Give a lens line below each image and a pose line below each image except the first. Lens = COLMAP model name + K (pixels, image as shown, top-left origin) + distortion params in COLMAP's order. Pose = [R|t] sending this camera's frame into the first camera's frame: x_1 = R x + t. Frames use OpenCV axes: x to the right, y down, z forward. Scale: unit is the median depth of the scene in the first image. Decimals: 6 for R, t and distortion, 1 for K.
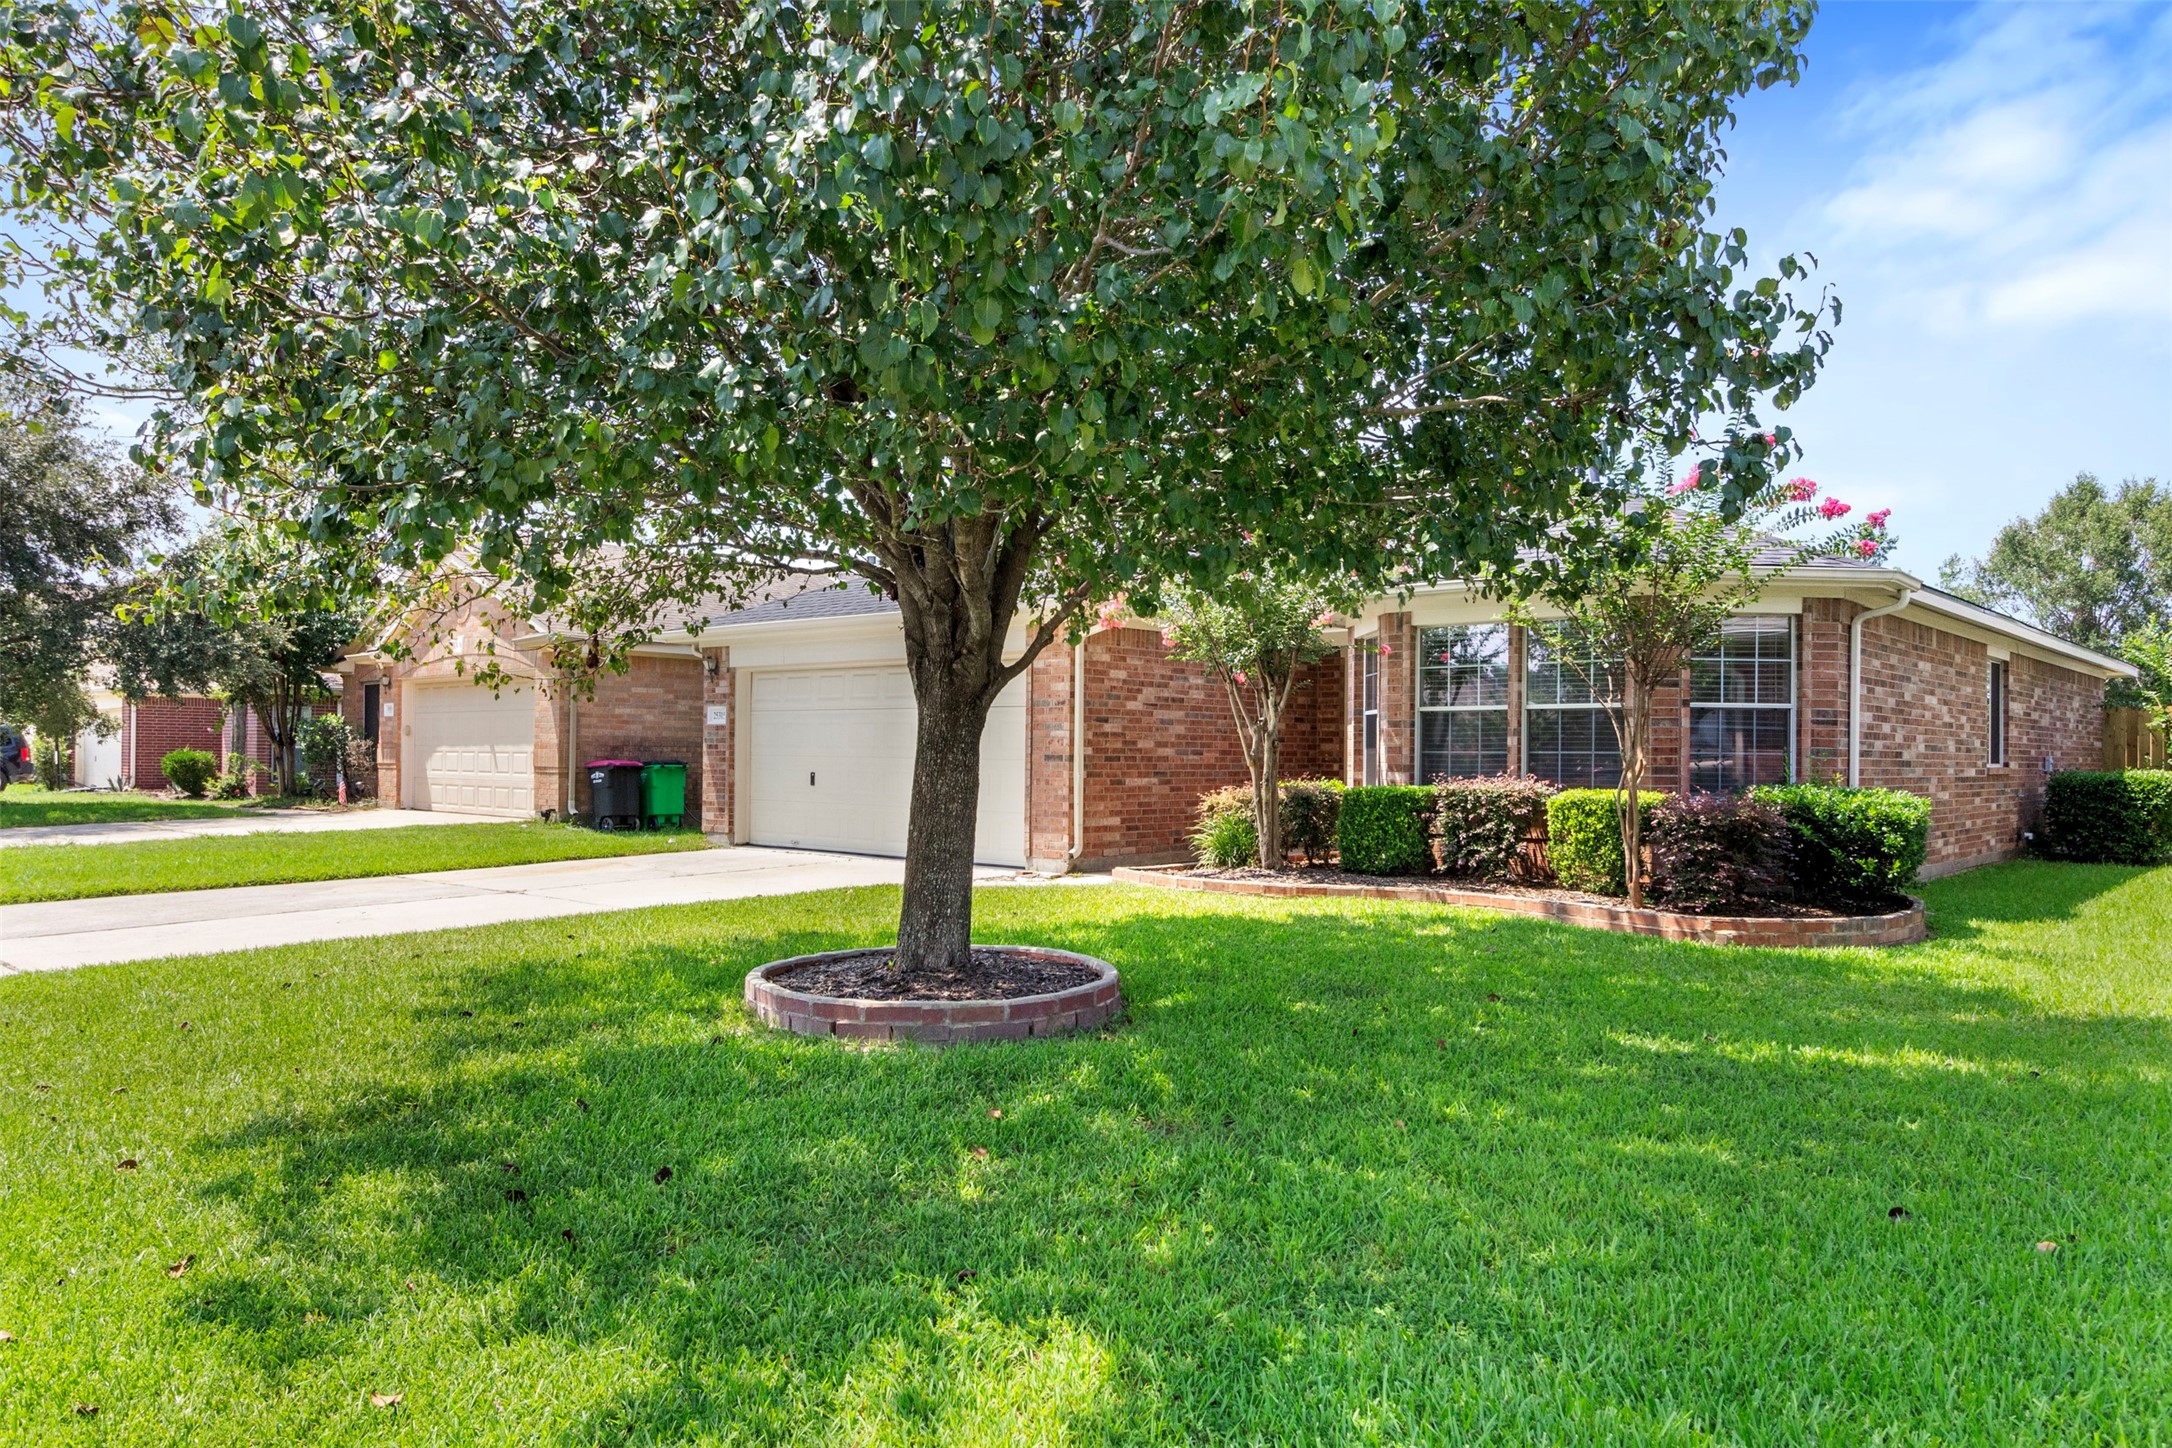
lens RADIAL K [[1487.1, 0, 1090.3], [0, 1487.1, 681.2], [0, 0, 1]] dist [-0.000114, -0.000234]
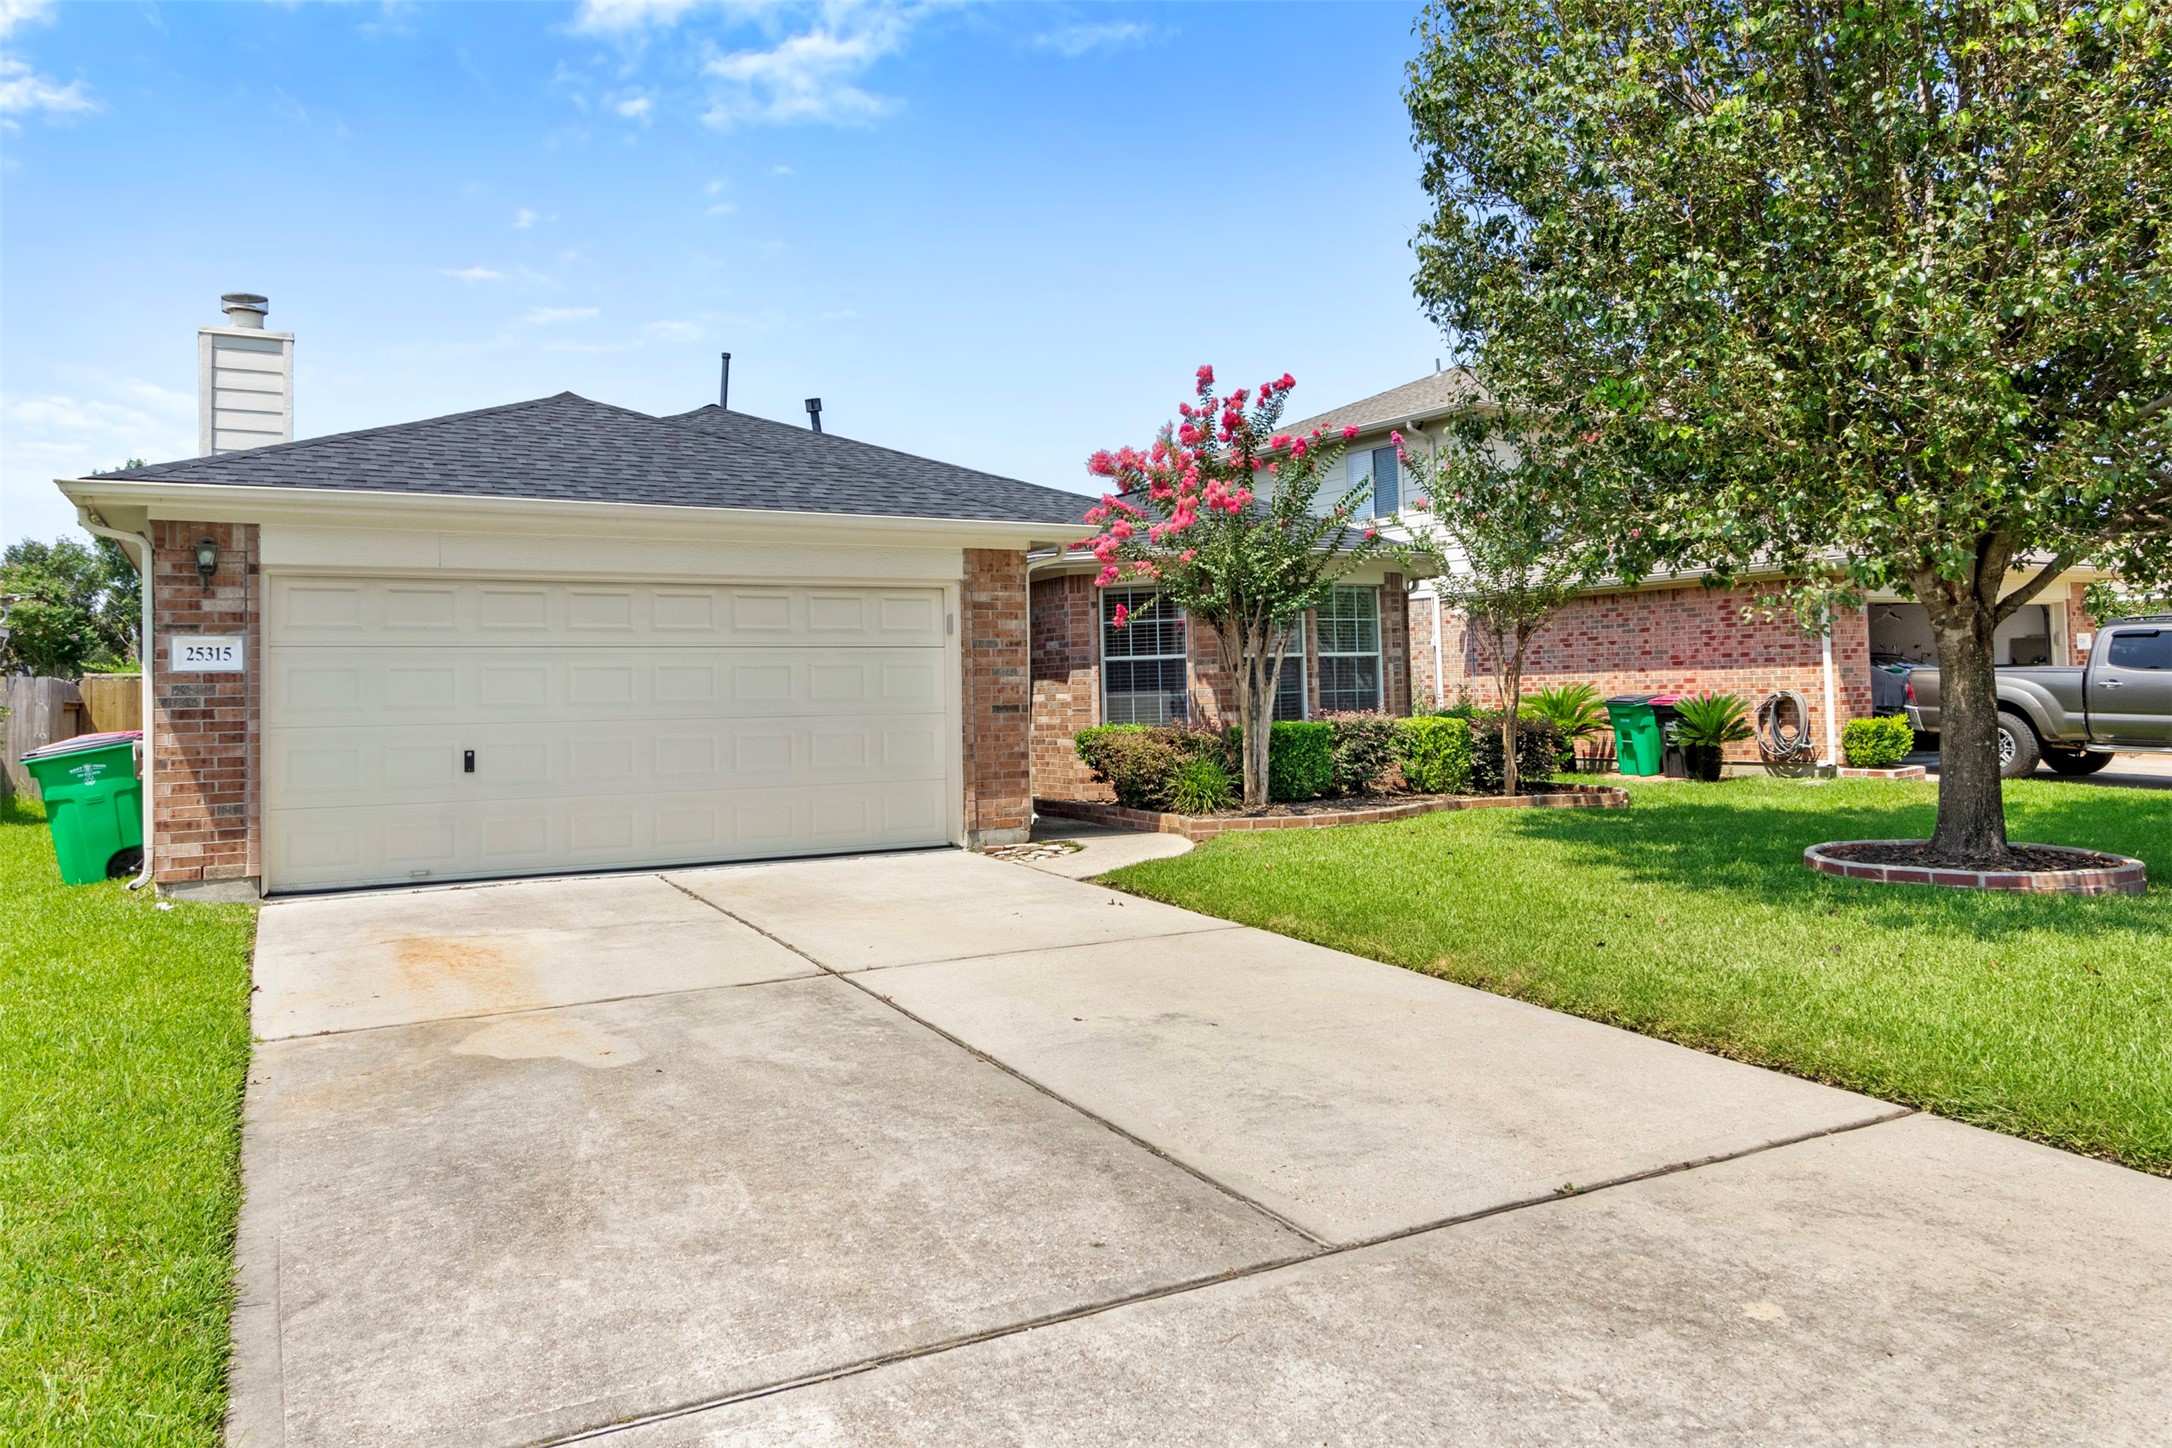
lens RADIAL K [[1487.1, 0, 1090.3], [0, 1487.1, 681.2], [0, 0, 1]] dist [-0.000114, -0.000234]
pose [[0.325910, -0.005375, 0.945386, -0.744480], [-0.021673, 0.999679, 0.013155, 0.022032], [-0.945153, -0.024777, 0.325688, 0.629949]]
